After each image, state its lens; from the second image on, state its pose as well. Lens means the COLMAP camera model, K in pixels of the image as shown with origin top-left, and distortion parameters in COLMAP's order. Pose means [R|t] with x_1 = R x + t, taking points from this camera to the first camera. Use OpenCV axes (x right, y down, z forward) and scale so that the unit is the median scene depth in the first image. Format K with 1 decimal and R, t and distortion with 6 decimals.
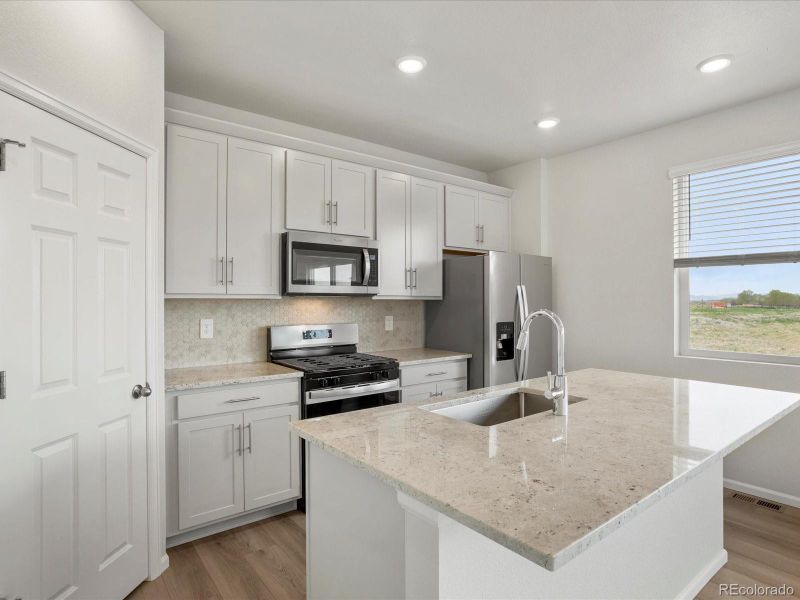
lens RADIAL K [[447.6, 0, 401.1], [0, 447.6, 297.6], [0, 0, 1]] dist [-0.004629, 0.003854]
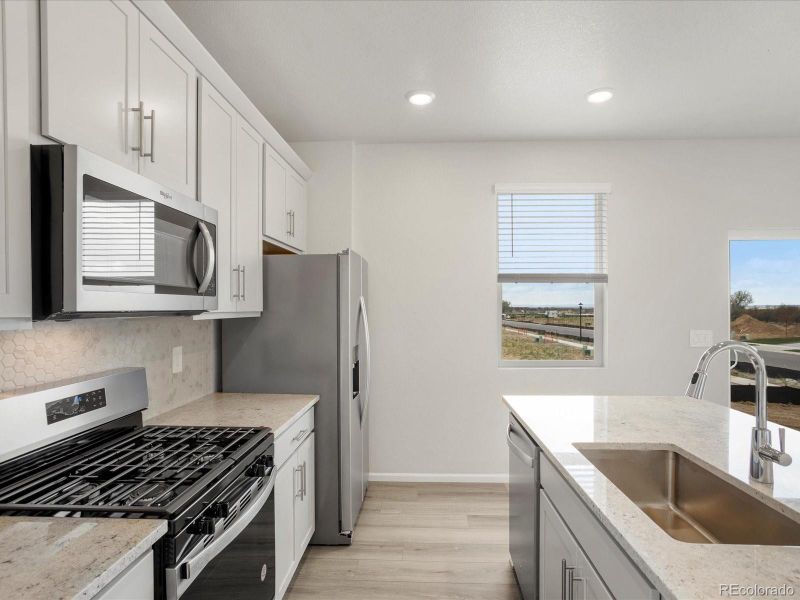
lens RADIAL K [[447.6, 0, 398.6], [0, 447.6, 304.3], [0, 0, 1]] dist [-0.004629, 0.003854]
pose [[0.669096, 0.002518, 0.743171, -0.281805], [-0.003580, 0.999994, -0.000164, -0.015002], [-0.743167, -0.002551, 0.669101, 0.453046]]
